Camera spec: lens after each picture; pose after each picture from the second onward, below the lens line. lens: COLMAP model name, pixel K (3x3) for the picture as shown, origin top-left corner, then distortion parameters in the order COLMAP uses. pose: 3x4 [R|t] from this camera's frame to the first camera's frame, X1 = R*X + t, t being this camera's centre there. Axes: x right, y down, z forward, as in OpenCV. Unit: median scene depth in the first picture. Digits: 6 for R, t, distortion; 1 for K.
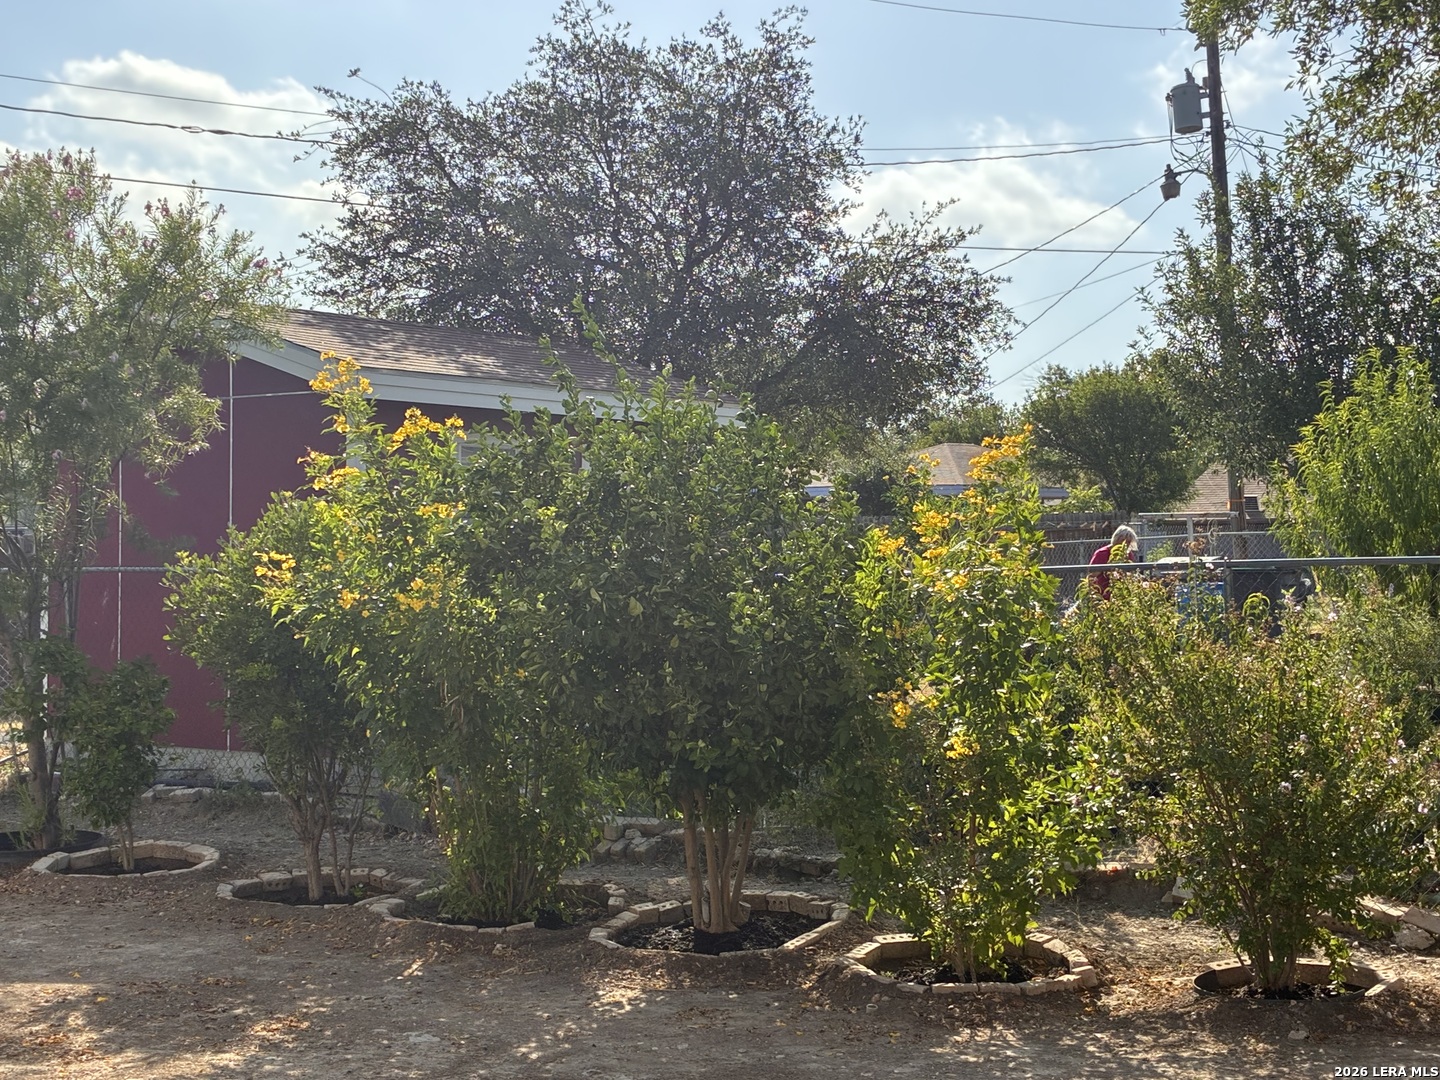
lens RADIAL K [[2259.1, 0, 720.0], [0, 2259.1, 540.0], [0, 0, 1]] dist [0.324989, -2.133595]
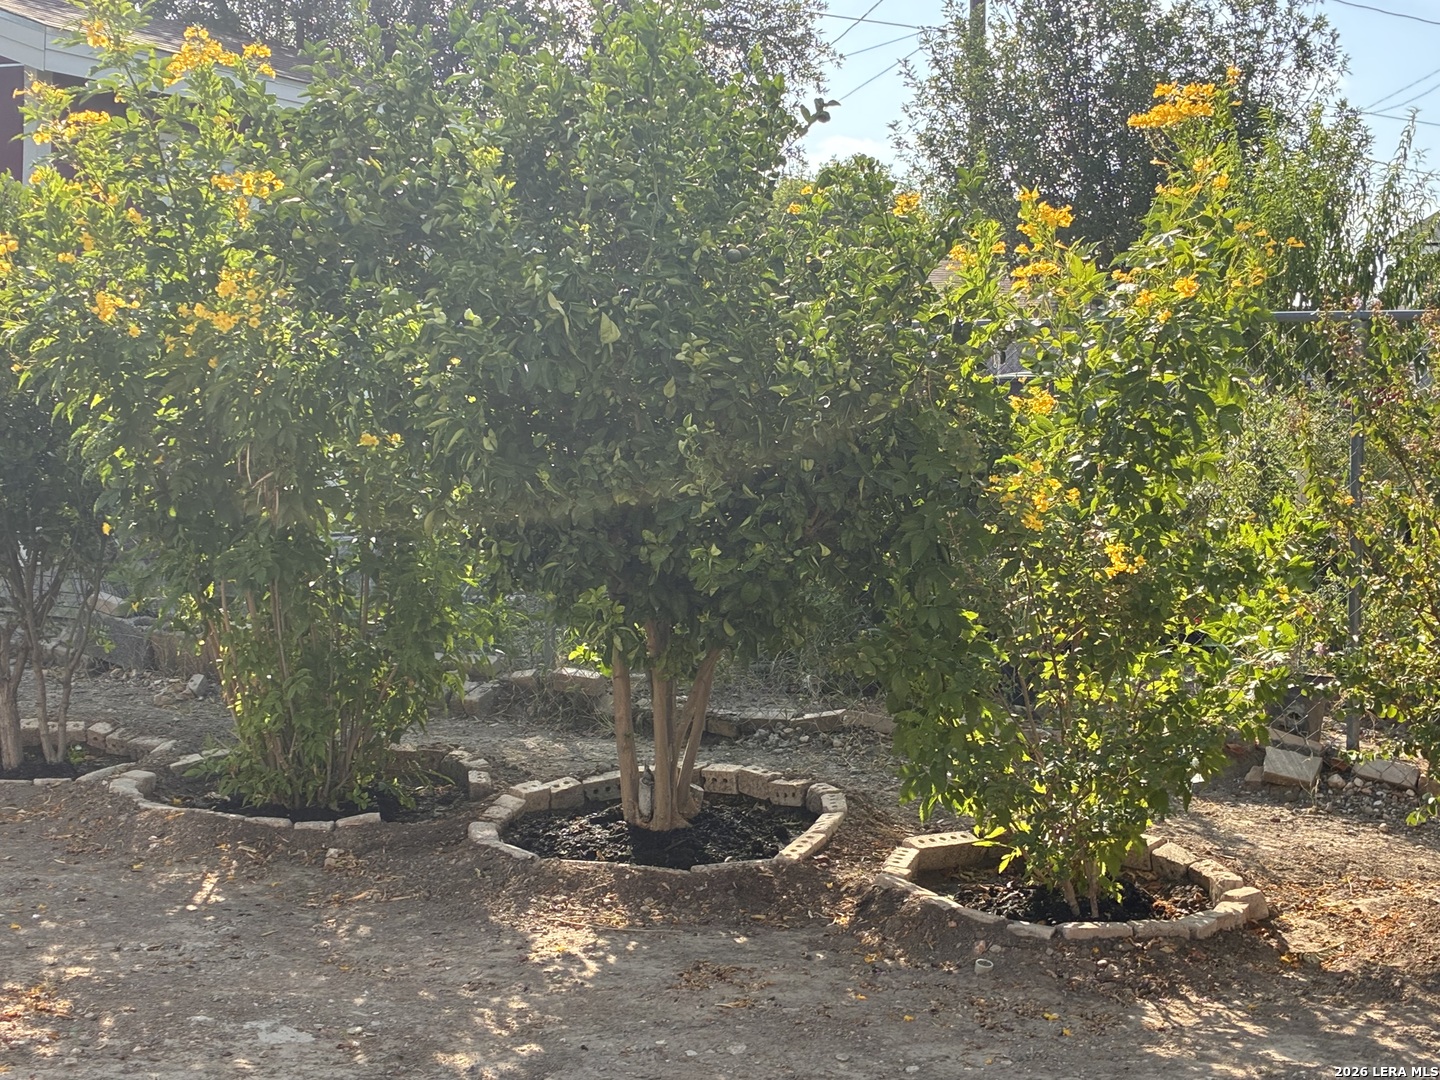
lens RADIAL K [[2214.0, 0, 720.0], [0, 2214.0, 540.0], [0, 0, 1]] dist [0.212112, -1.007704]
pose [[0.982999, 0.021038, 0.182400, -0.104673], [-0.035006, 0.996666, 0.073703, 0.036770], [-0.180241, -0.078835, 0.980458, 0.350928]]
